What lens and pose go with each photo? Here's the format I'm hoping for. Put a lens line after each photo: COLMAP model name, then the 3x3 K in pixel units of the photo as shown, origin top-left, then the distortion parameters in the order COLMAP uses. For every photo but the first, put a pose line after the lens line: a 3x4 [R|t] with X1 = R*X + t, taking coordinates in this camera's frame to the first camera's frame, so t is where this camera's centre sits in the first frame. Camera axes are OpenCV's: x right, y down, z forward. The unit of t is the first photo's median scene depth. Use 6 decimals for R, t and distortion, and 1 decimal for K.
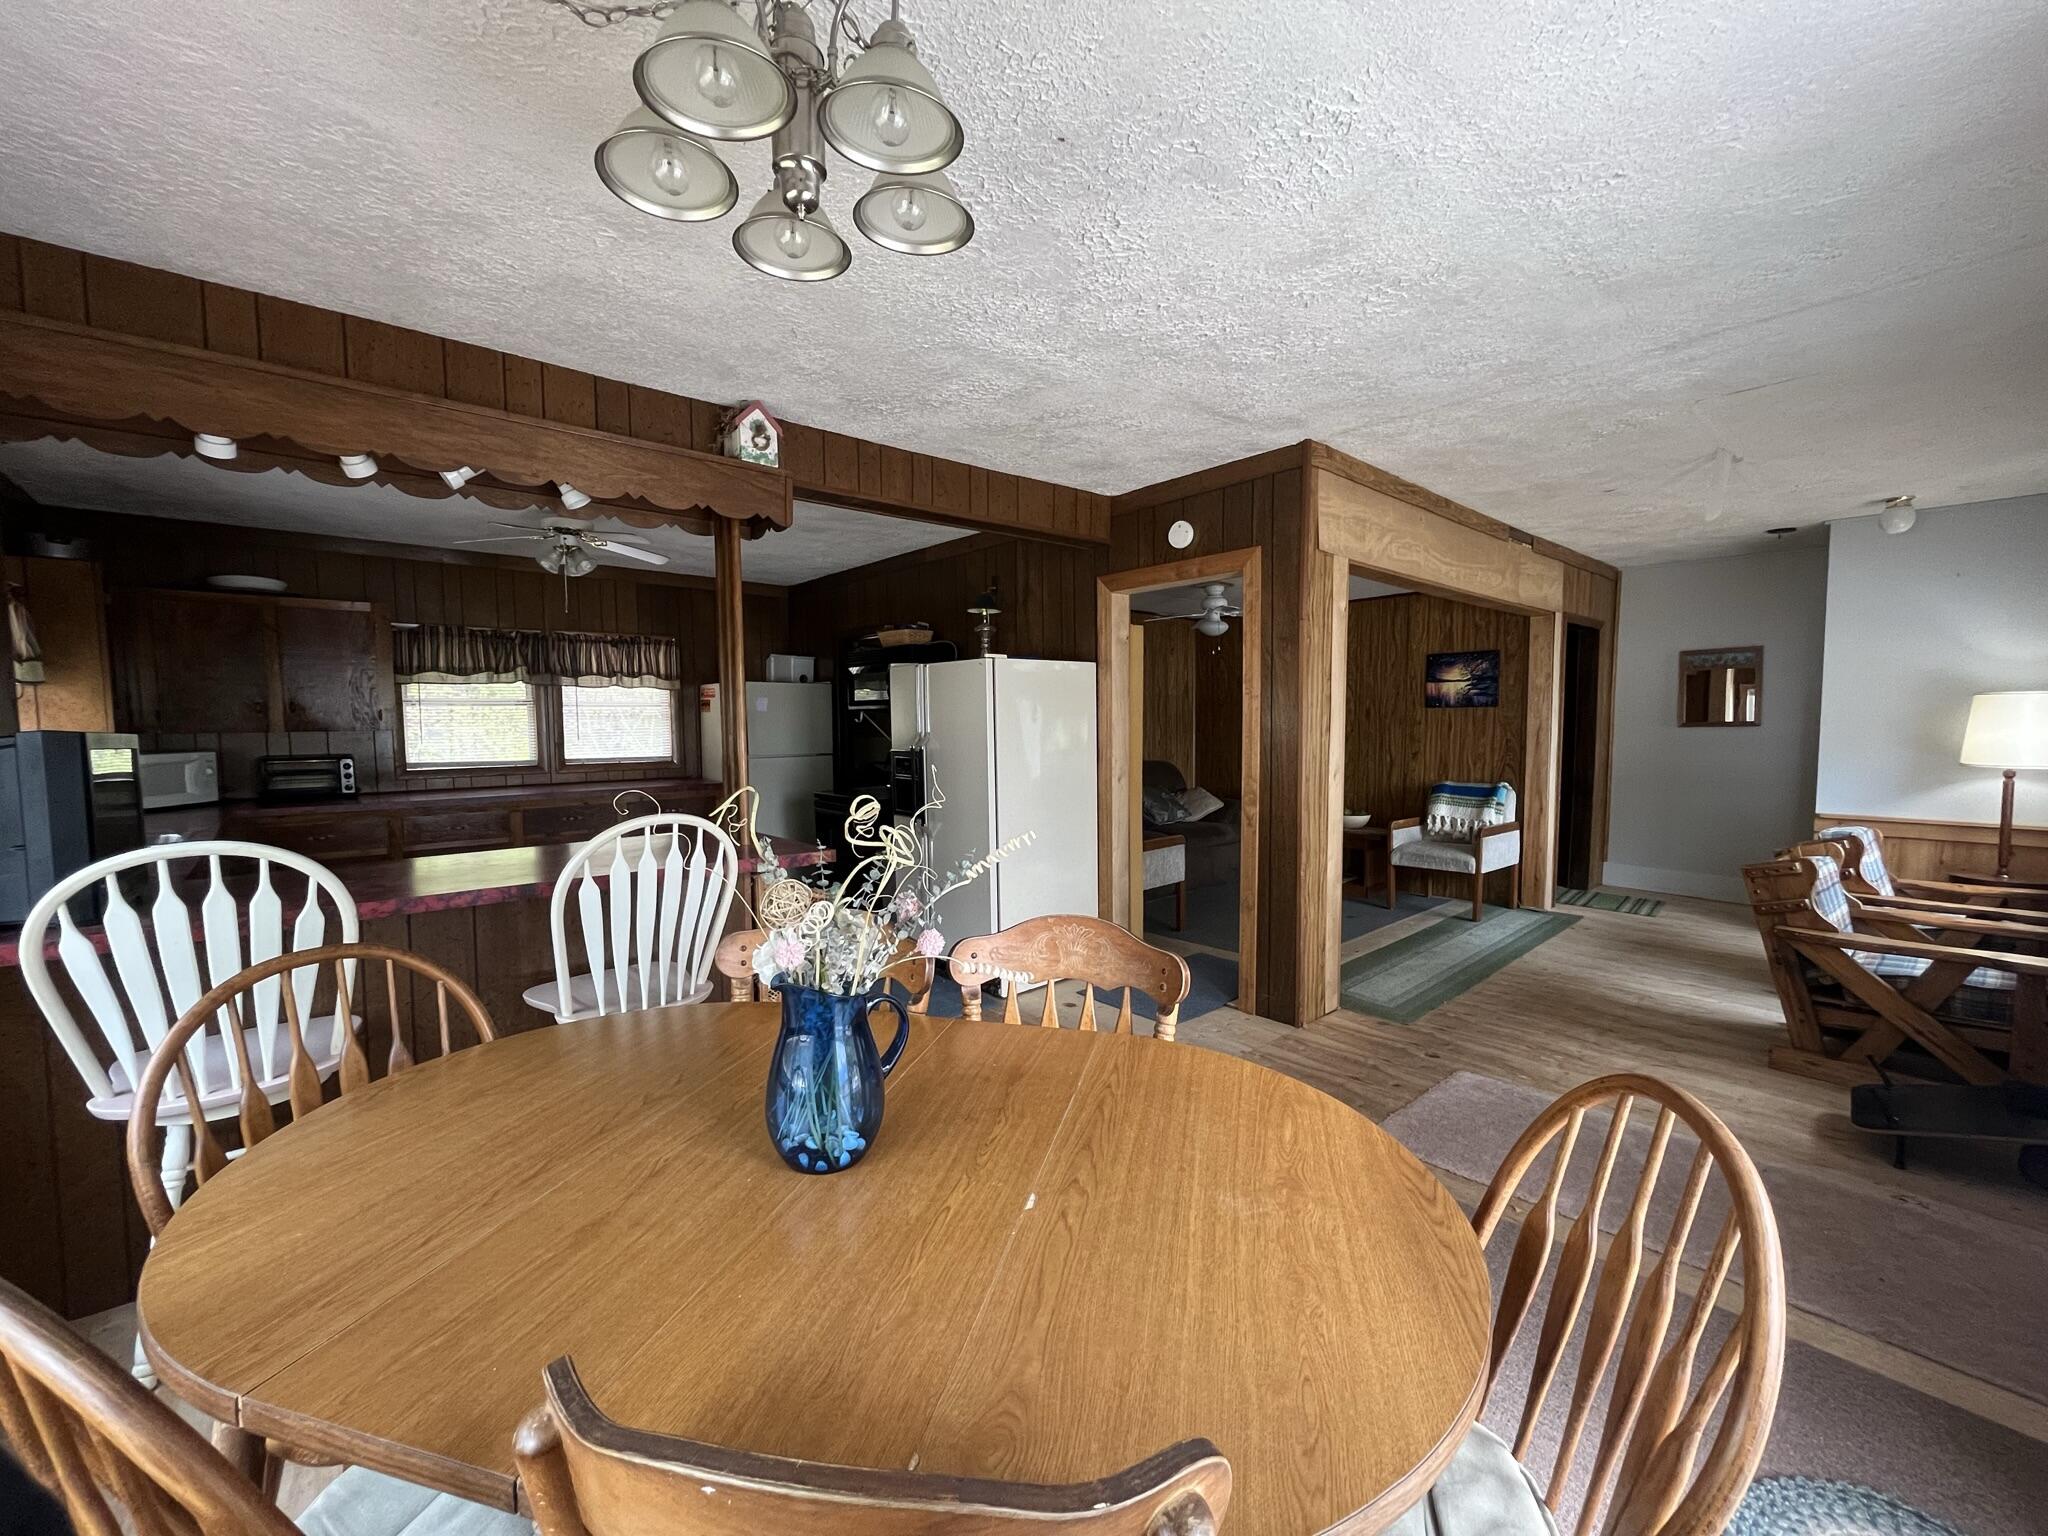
lens RADIAL K [[824.9, 0, 1023.2], [0, 824.9, 776.4], [0, 0, 1]] dist [-0.003277, 0.000682]
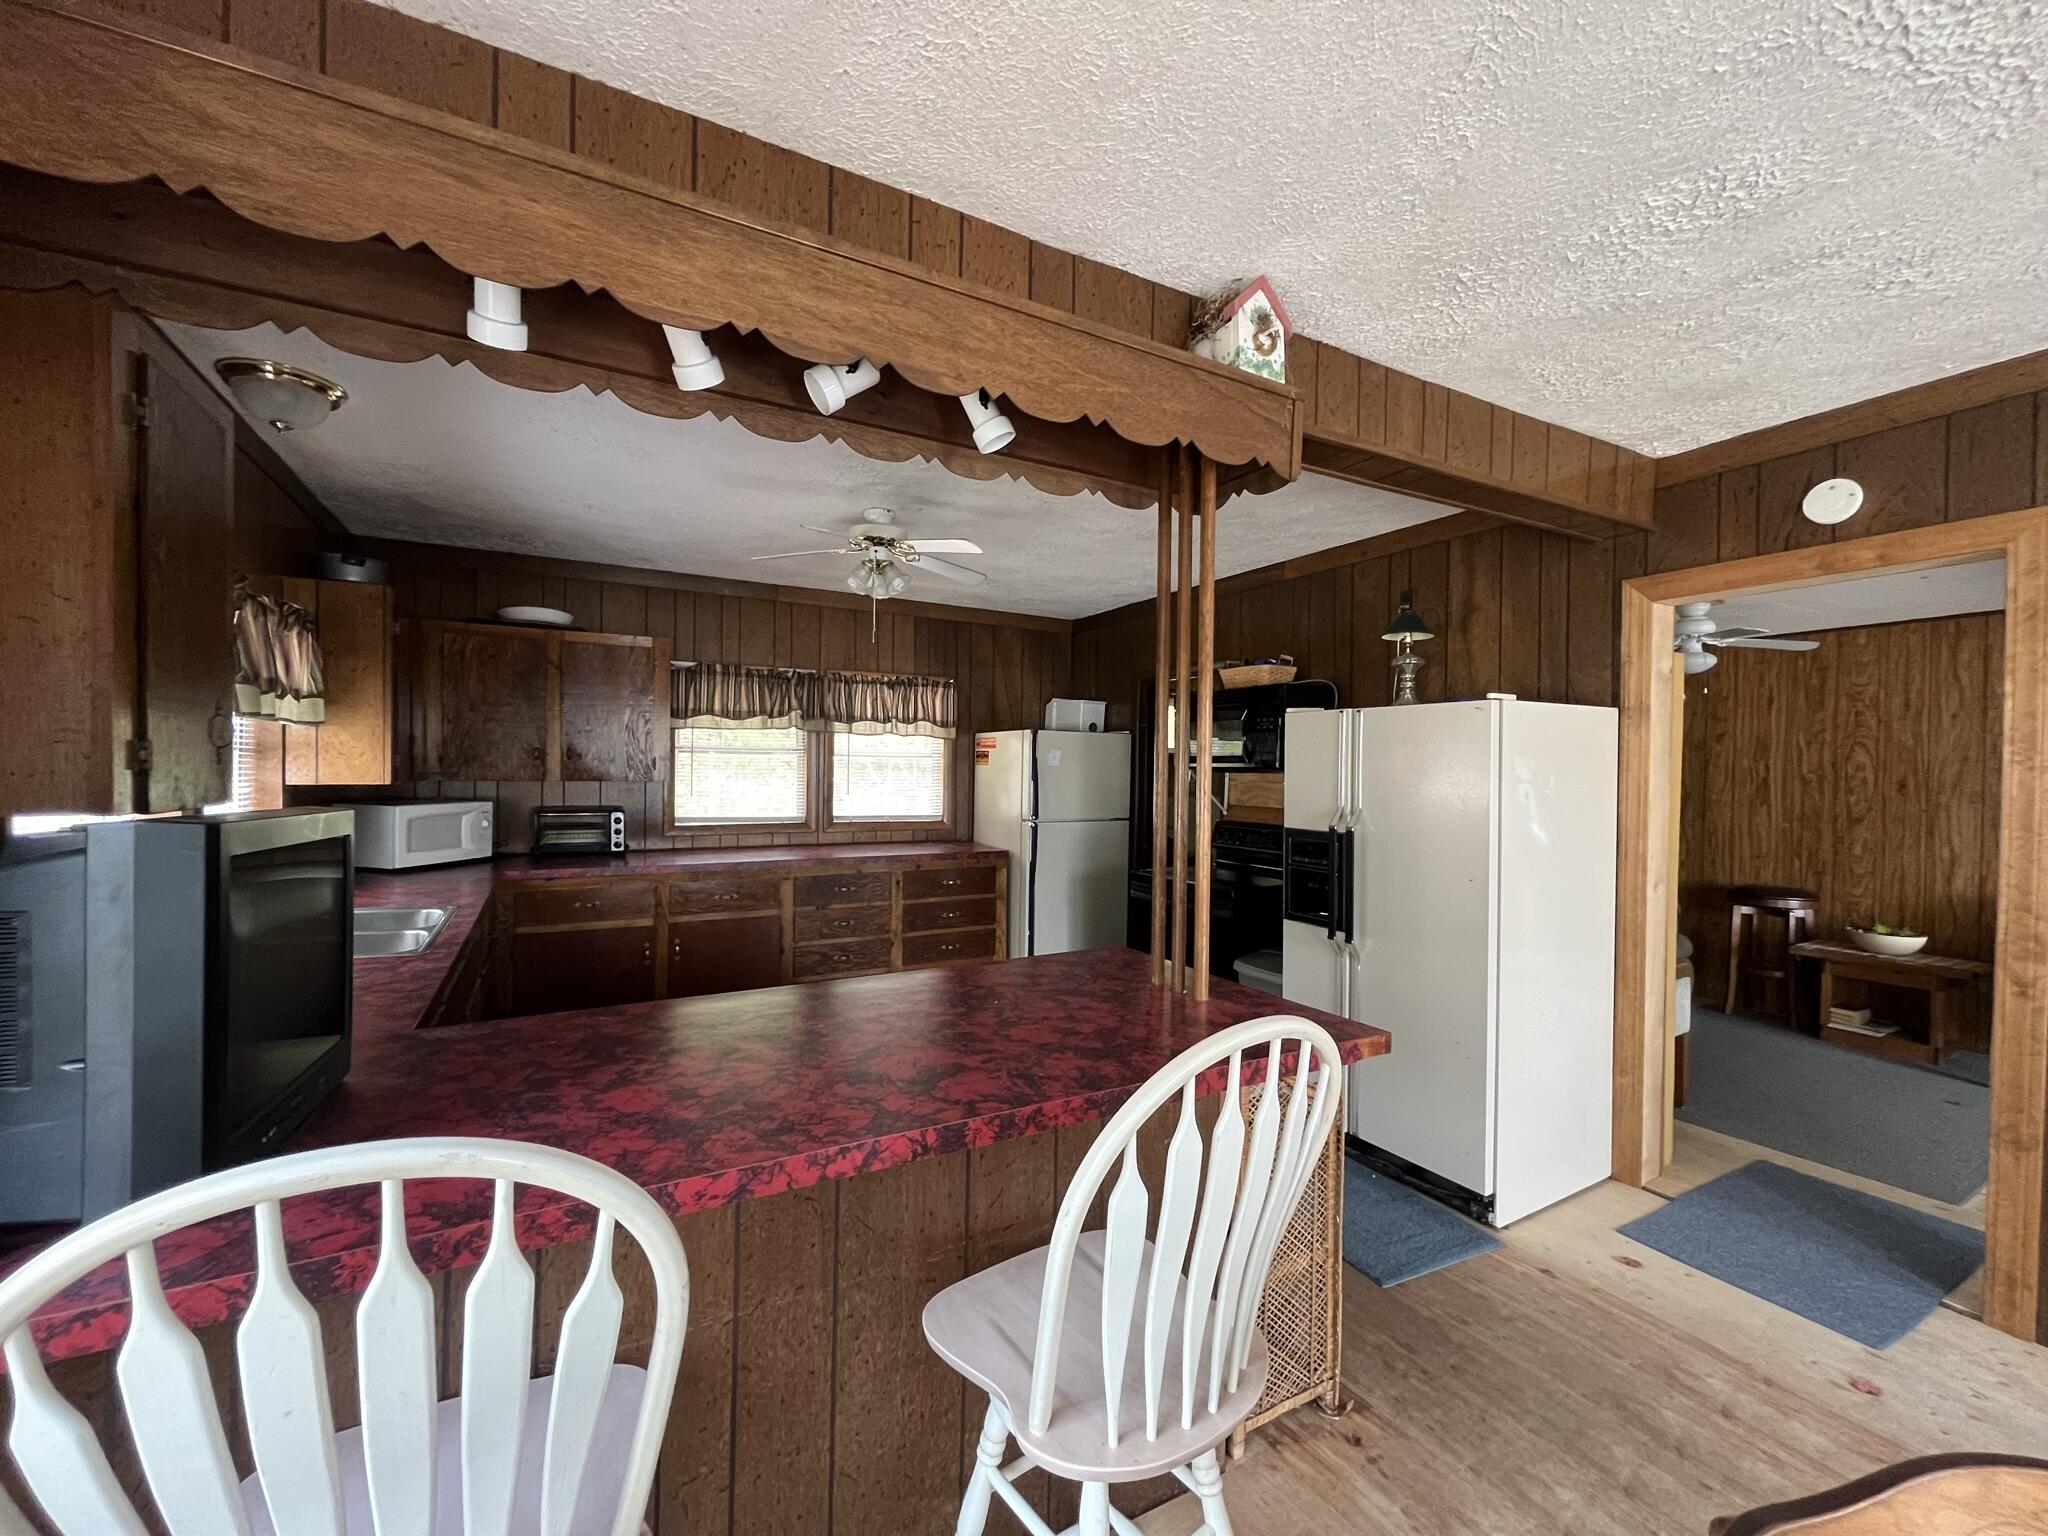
lens RADIAL K [[824.9, 0, 1023.2], [0, 824.9, 776.4], [0, 0, 1]] dist [-0.003277, 0.000682]
pose [[0.976383, 0.023216, -0.214795, -0.211837], [-0.035984, 0.997798, -0.055721, -0.026666], [0.213028, 0.062135, 0.975068, 0.231963]]
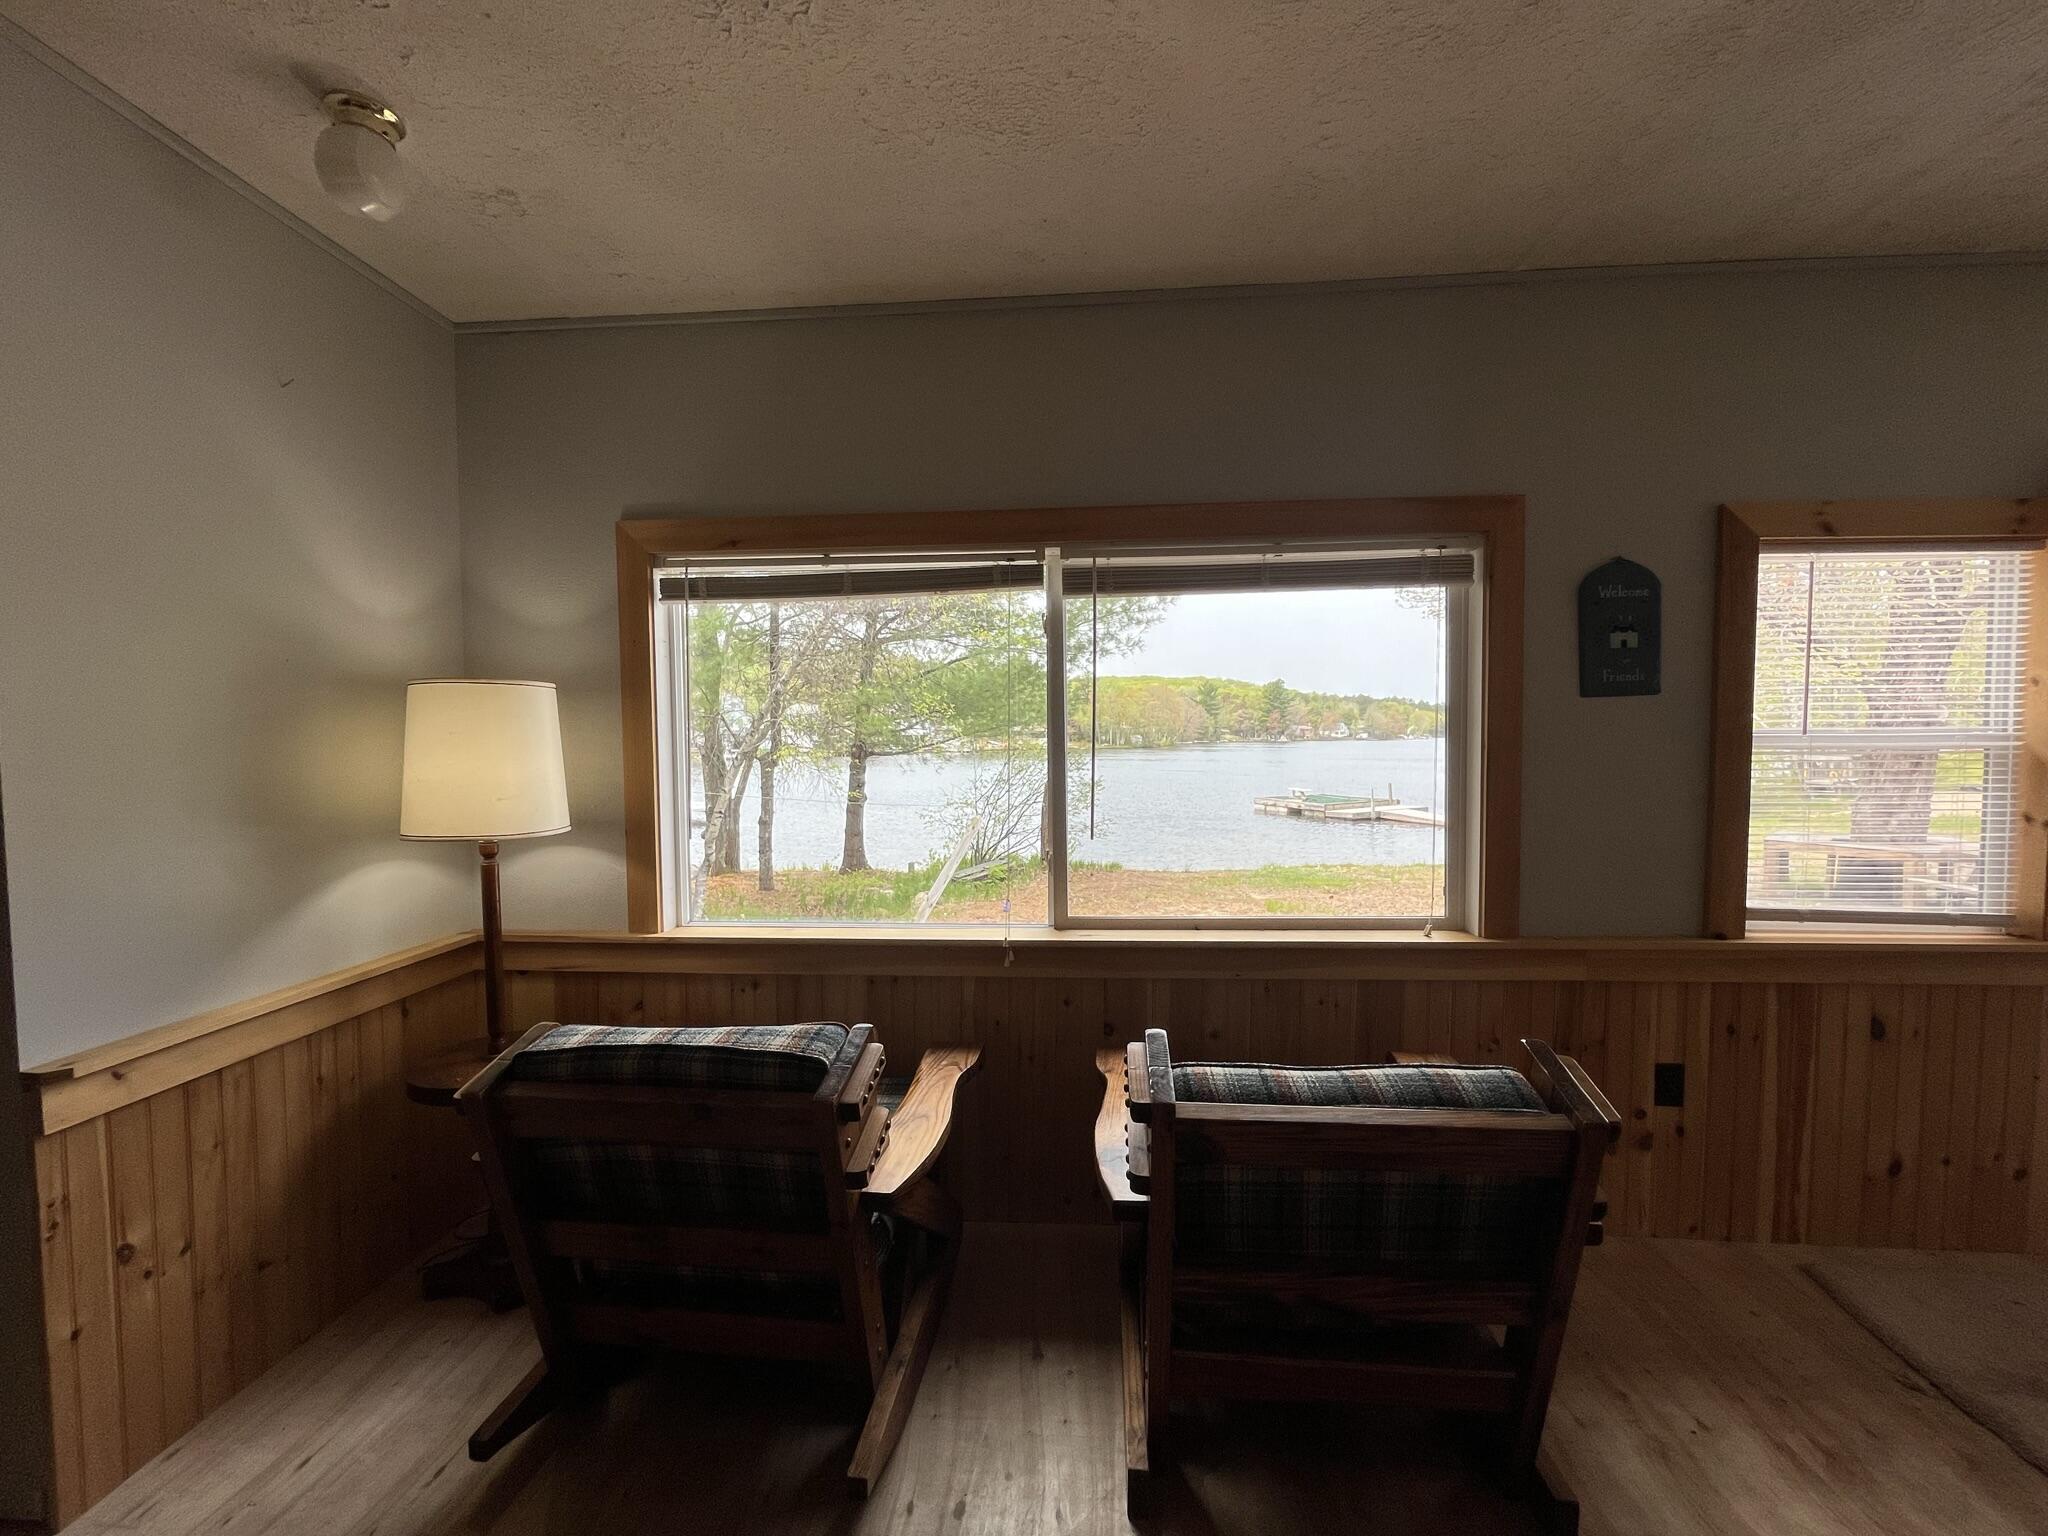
lens RADIAL K [[824.9, 0, 1023.2], [0, 824.9, 776.4], [0, 0, 1]] dist [-0.003277, 0.000682]
pose [[-0.706928, -0.022888, 0.706915, 0.525466], [0.055709, 0.994569, 0.087912, -0.060936], [-0.705088, 0.101529, -0.701814, 0.949823]]
